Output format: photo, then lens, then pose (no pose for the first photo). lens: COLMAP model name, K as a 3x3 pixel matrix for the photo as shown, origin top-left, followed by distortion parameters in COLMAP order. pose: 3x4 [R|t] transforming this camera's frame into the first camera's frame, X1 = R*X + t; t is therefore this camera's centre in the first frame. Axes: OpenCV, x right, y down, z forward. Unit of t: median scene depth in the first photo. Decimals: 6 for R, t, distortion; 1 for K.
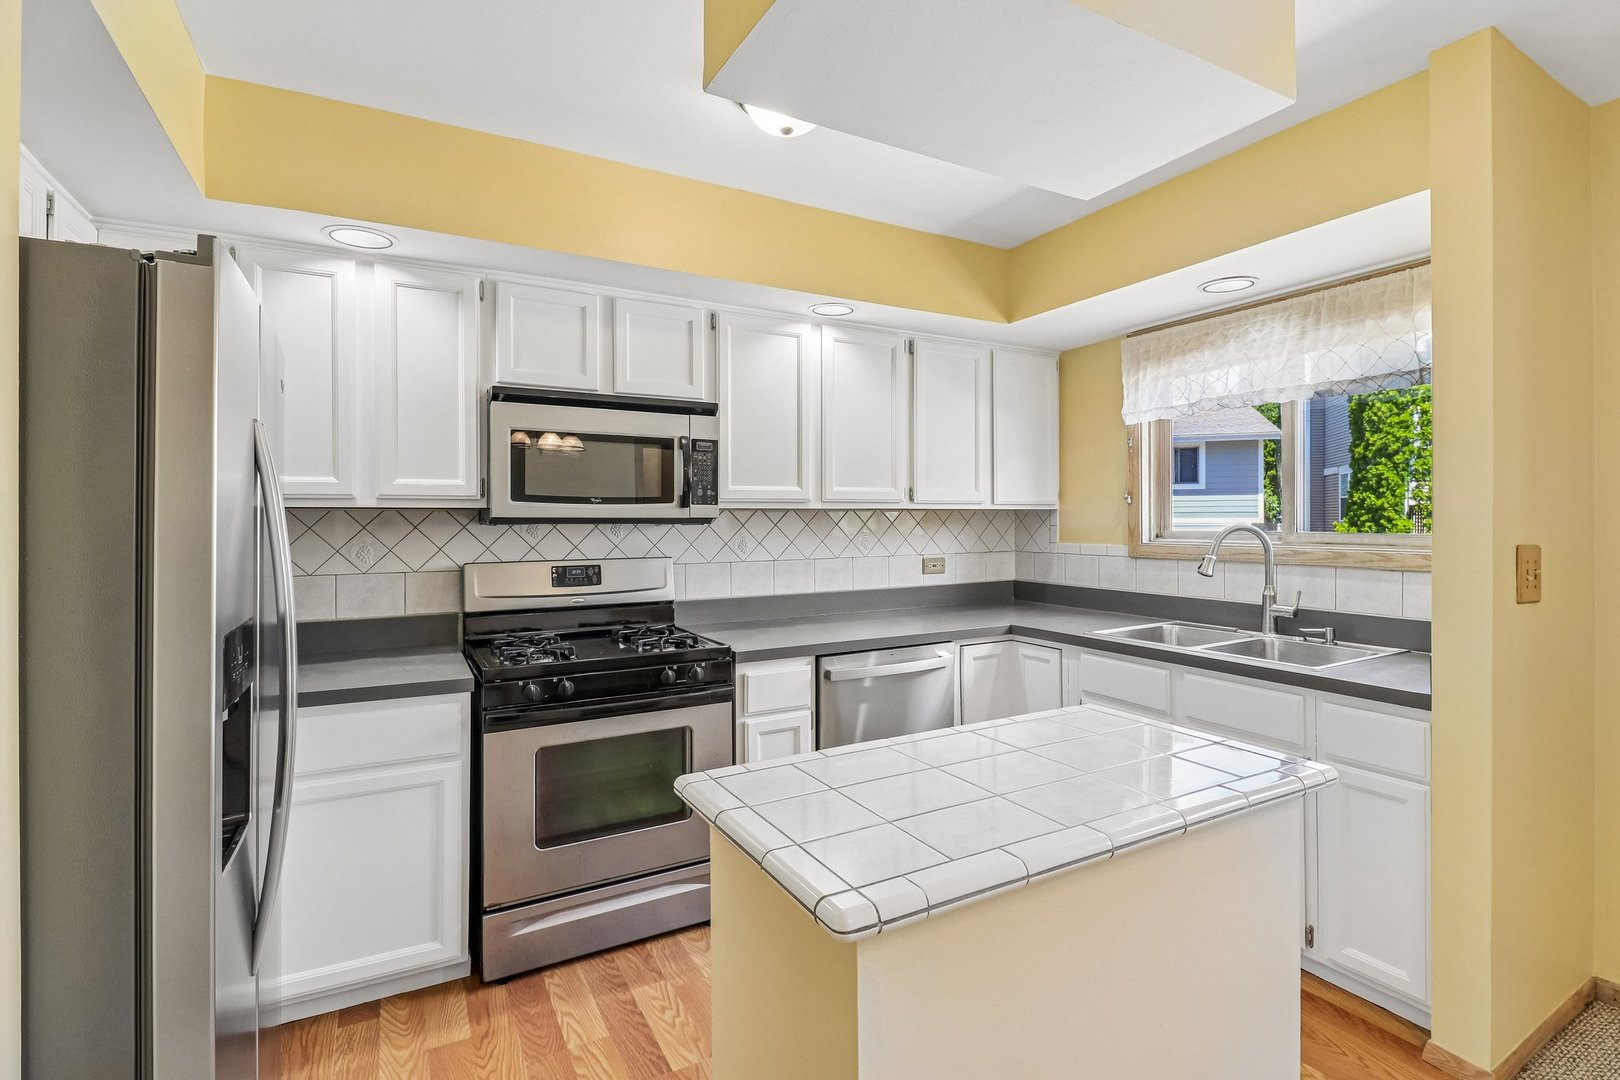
lens RADIAL K [[762.1, 0, 809.3], [0, 762.1, 519.6], [0, 0, 1]] dist [0.009472, -0.012382]
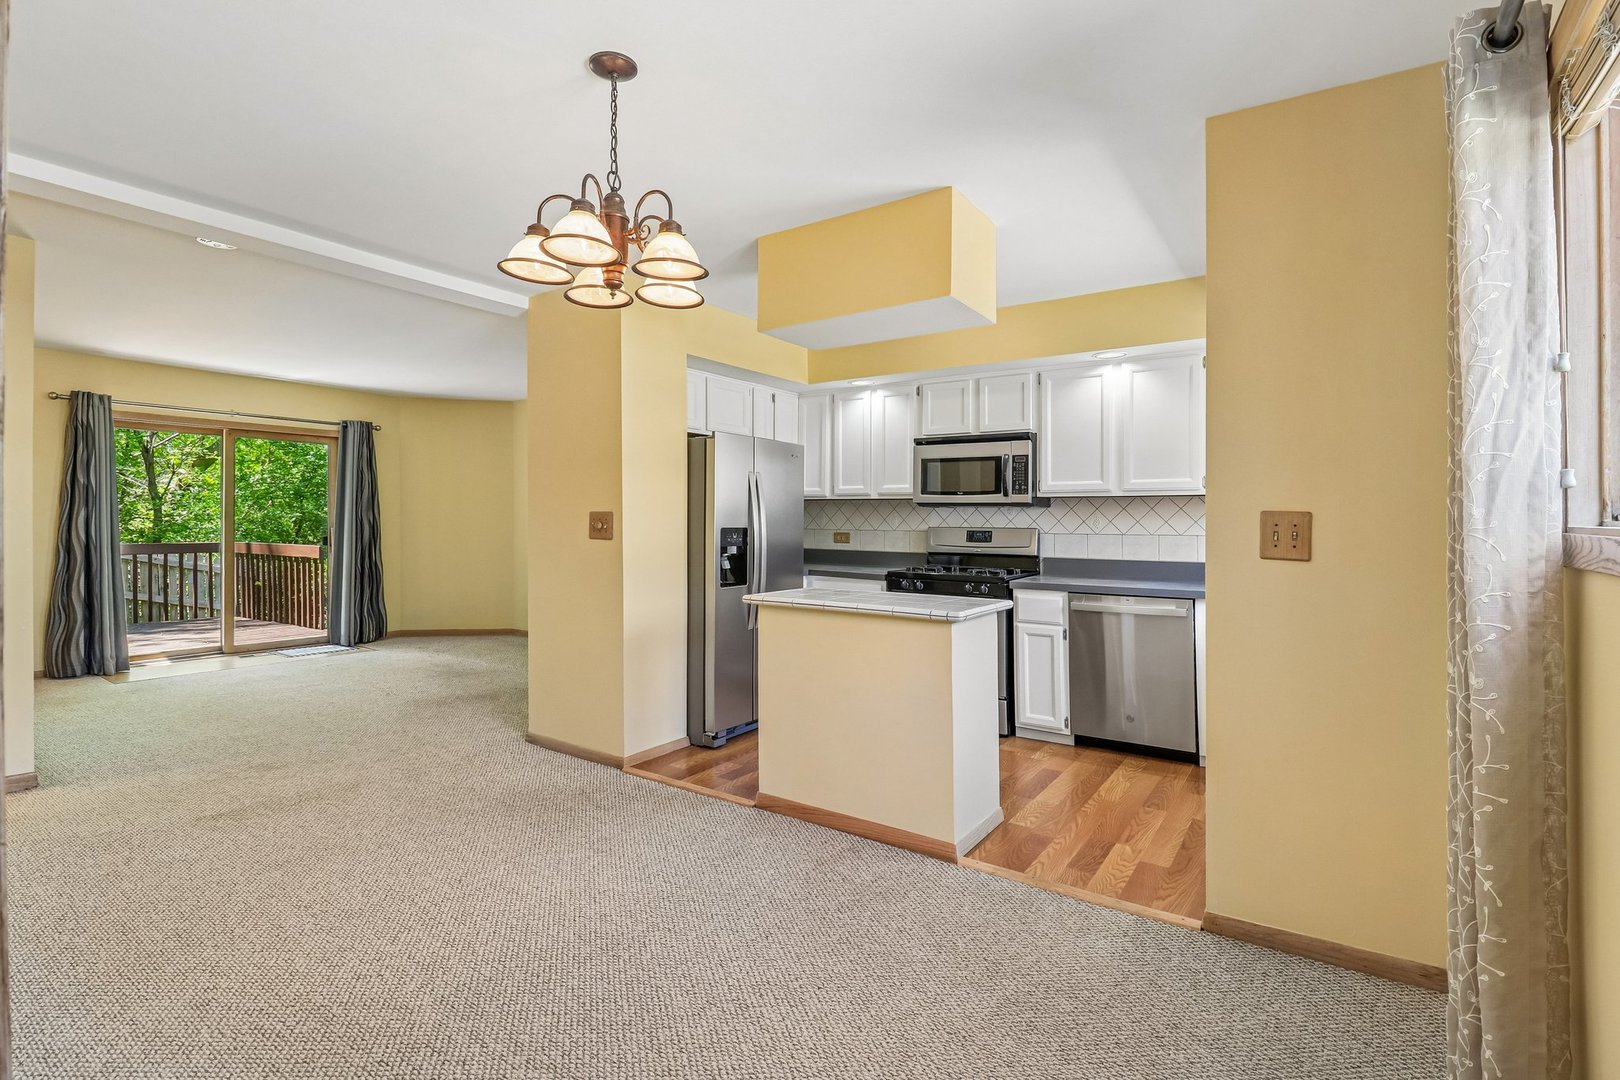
lens RADIAL K [[762.1, 0, 812.0], [0, 762.1, 503.8], [0, 0, 1]] dist [0.009472, -0.012382]
pose [[0.460982, -0.012385, -0.887323, 1.120203], [-0.006374, 0.999831, -0.017267, 0.032449], [0.887387, 0.013616, 0.460825, -0.160688]]
